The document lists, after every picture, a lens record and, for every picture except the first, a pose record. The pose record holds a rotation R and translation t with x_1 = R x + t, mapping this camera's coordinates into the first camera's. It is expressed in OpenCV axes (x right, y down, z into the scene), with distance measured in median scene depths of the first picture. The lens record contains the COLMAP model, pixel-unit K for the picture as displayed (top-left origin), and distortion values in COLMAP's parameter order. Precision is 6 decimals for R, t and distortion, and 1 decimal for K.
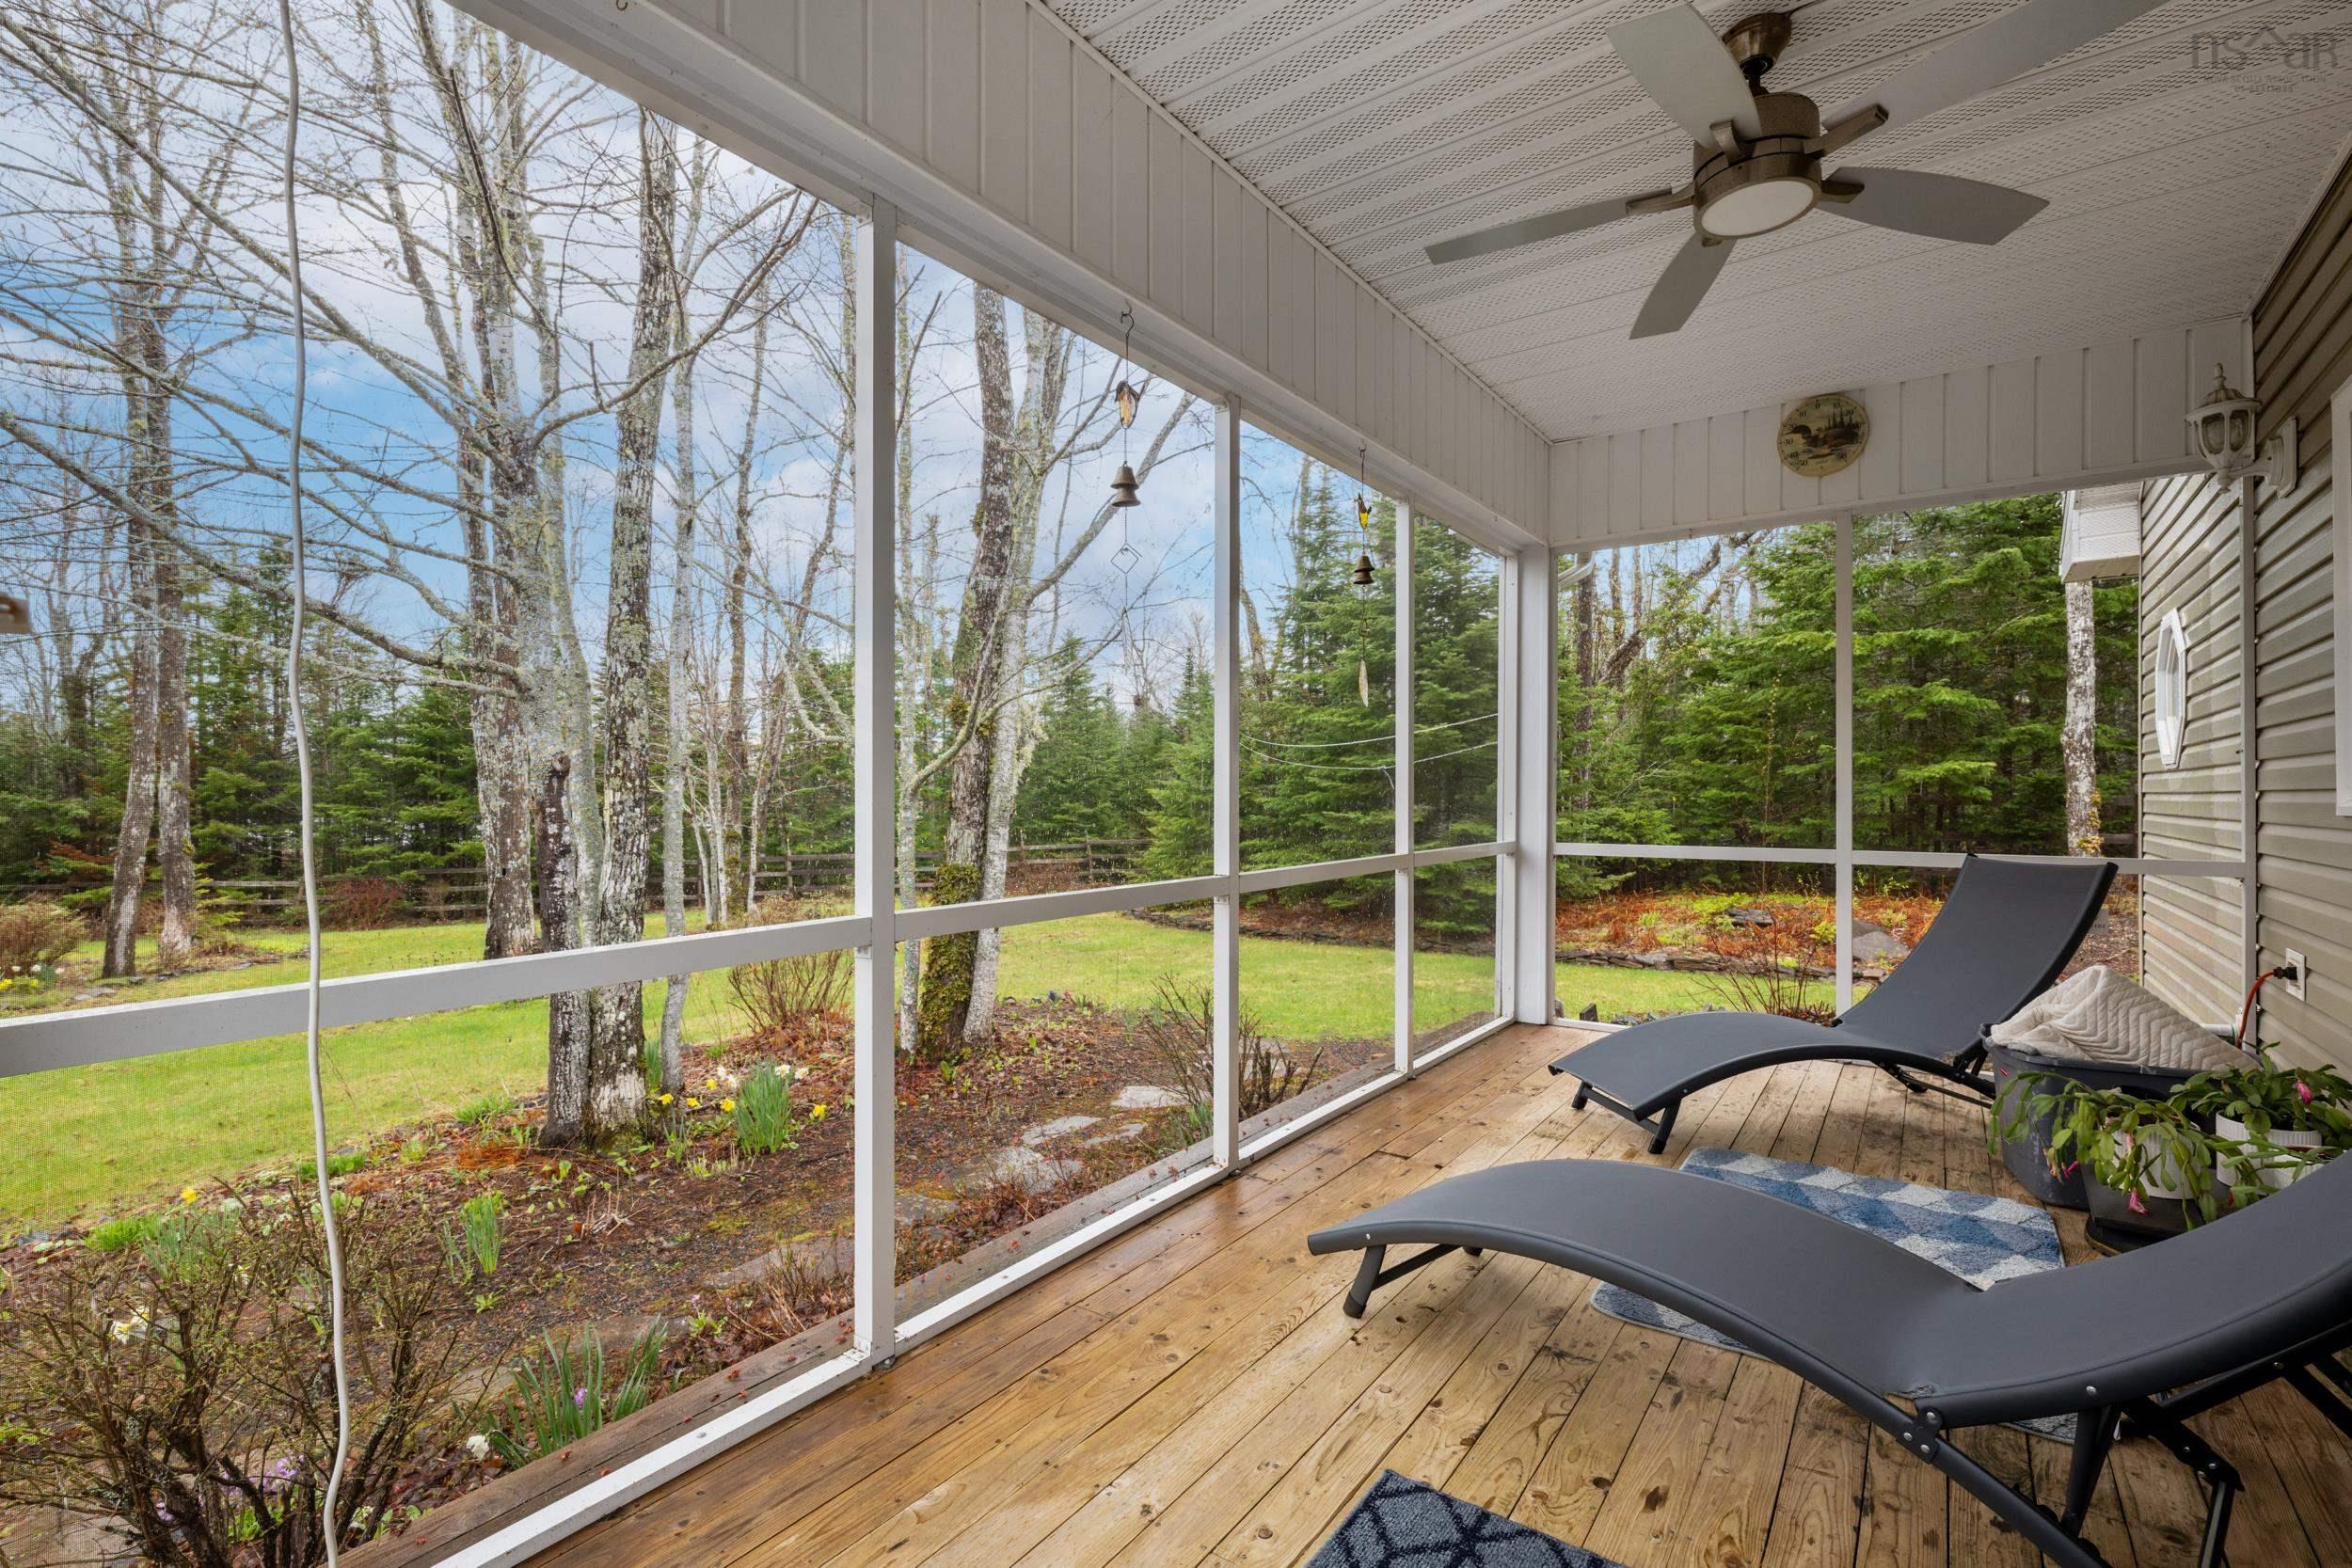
lens RADIAL K [[1060.0, 0, 1174.9], [0, 1060.0, 792.7], [0, 0, 1]] dist [-0.000041, 0.000255]
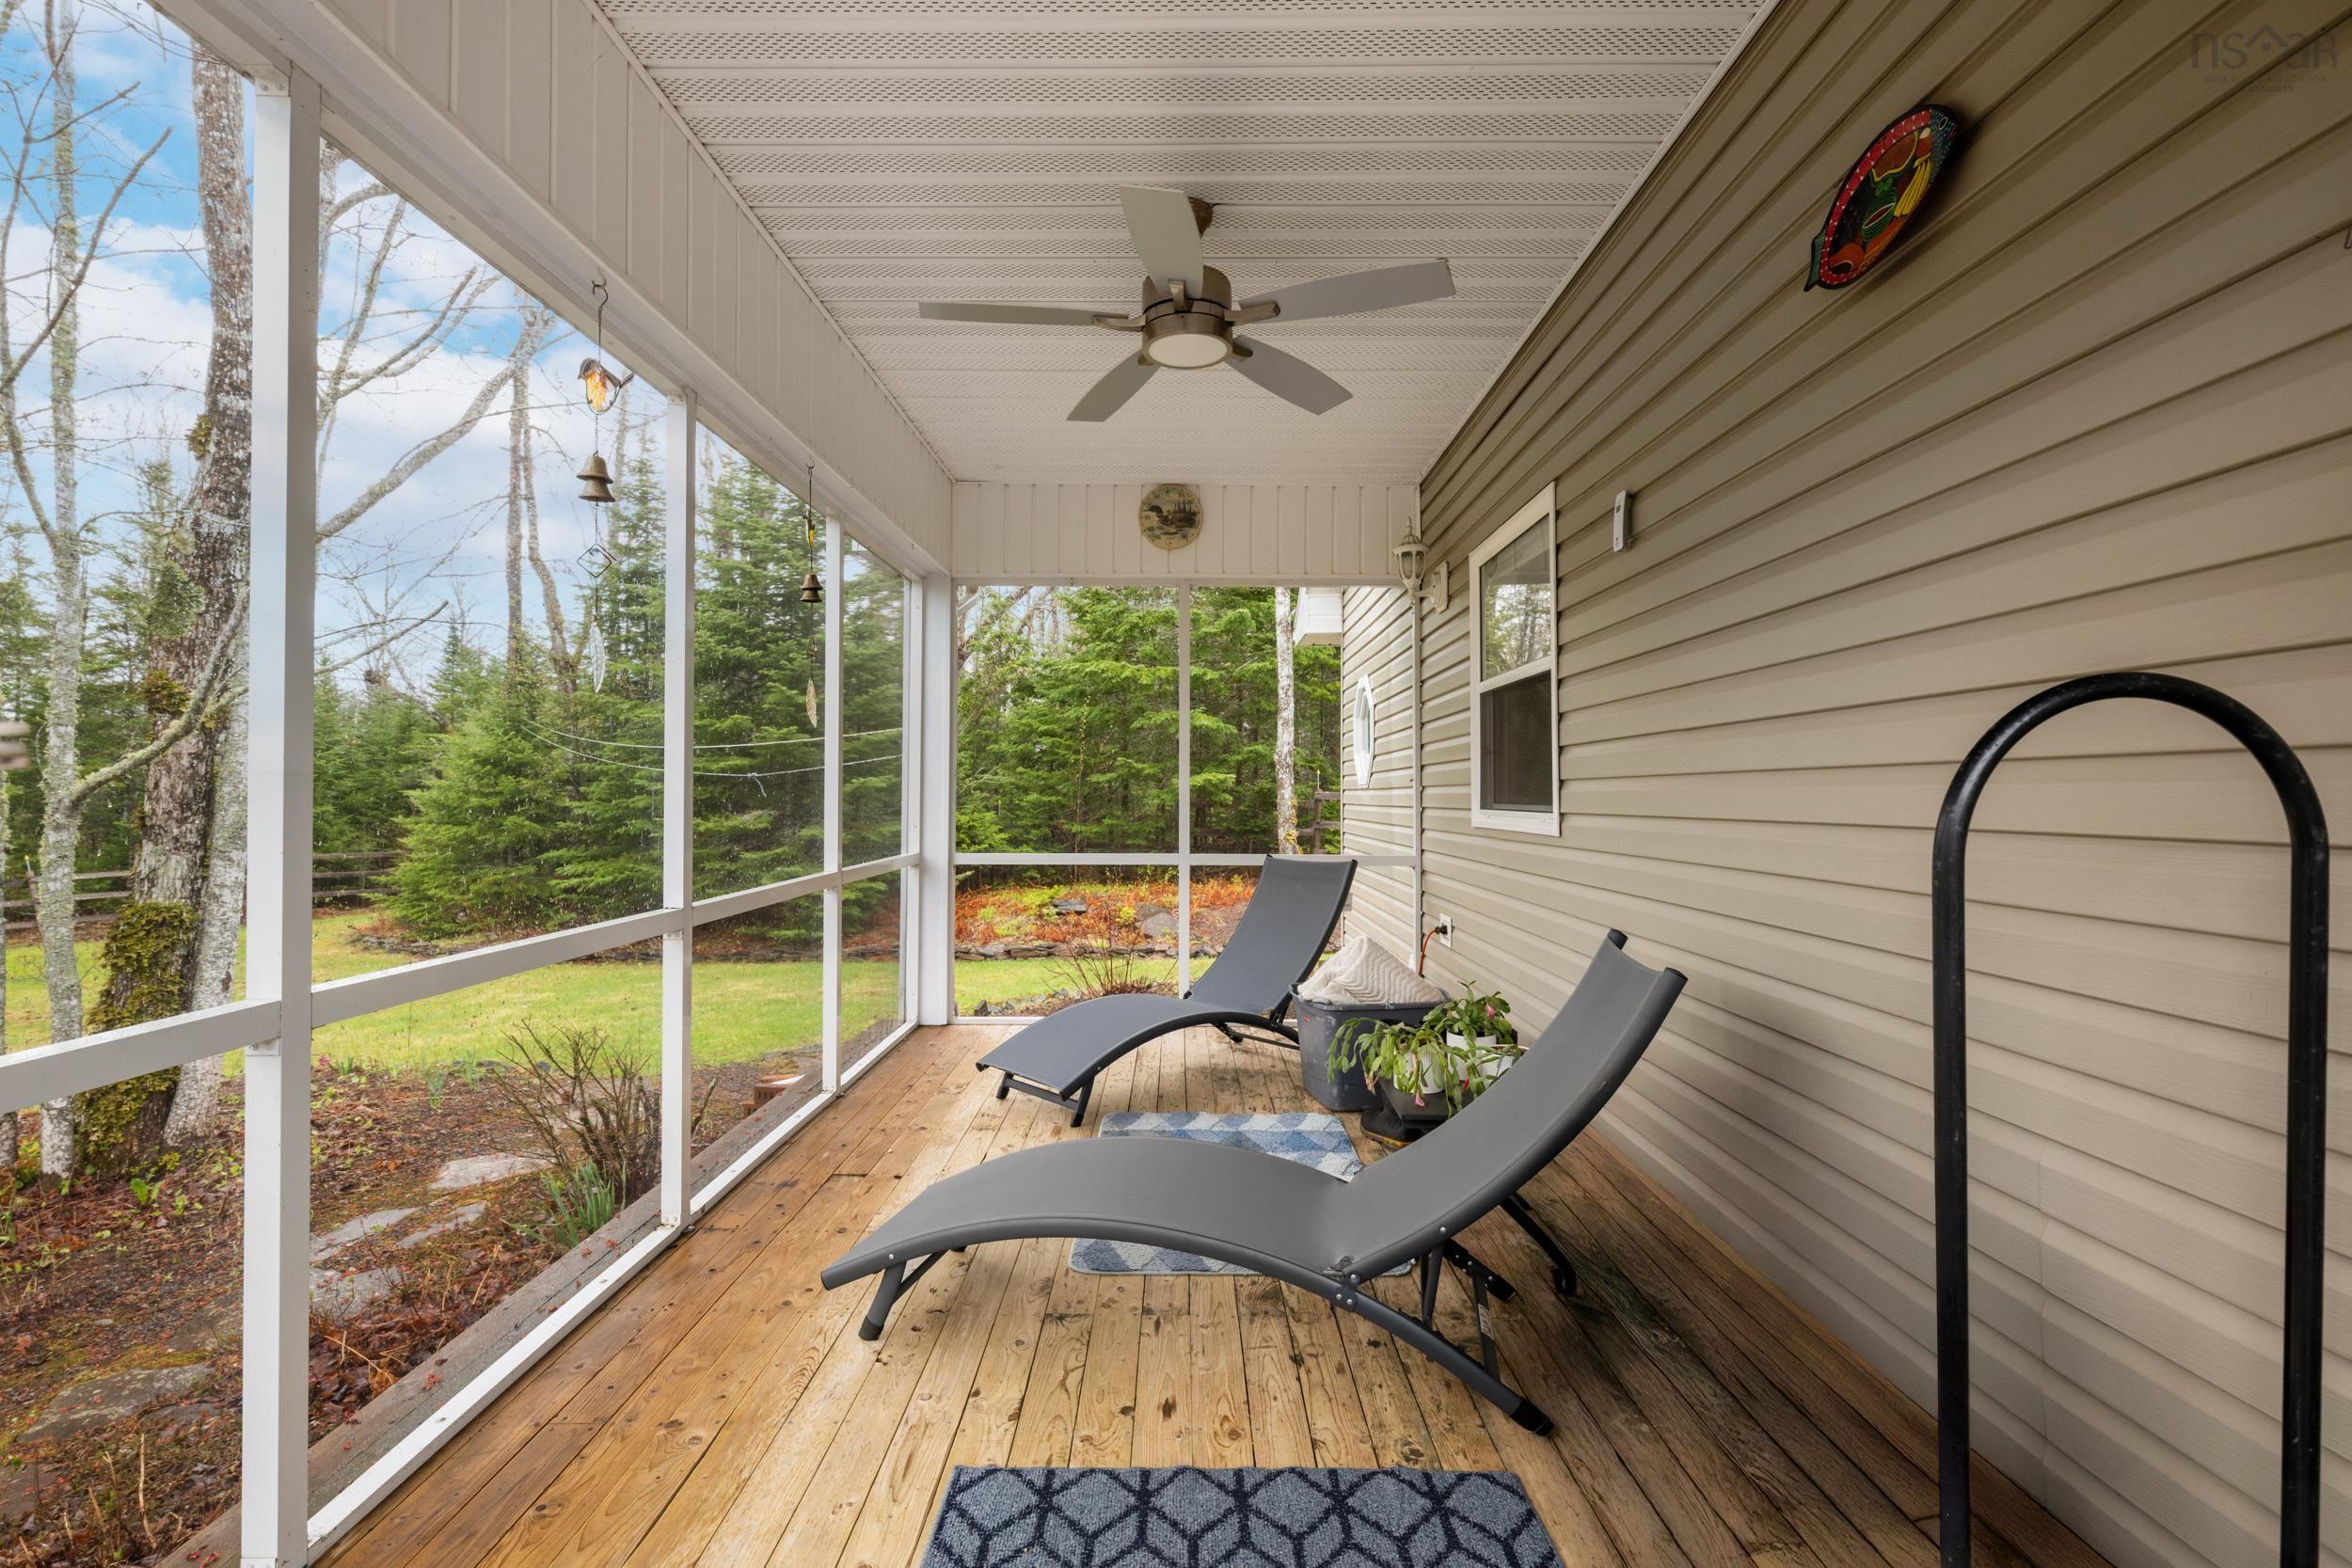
lens RADIAL K [[1060.5, 0, 1176.0], [0, 1060.5, 784.0], [0, 0, 1]] dist [0.000131, 0.000198]
pose [[0.811845, 0.007880, 0.583820, -0.116823], [-0.003381, 0.999956, -0.008795, -0.019134], [-0.583863, 0.005166, 0.811835, -0.000505]]
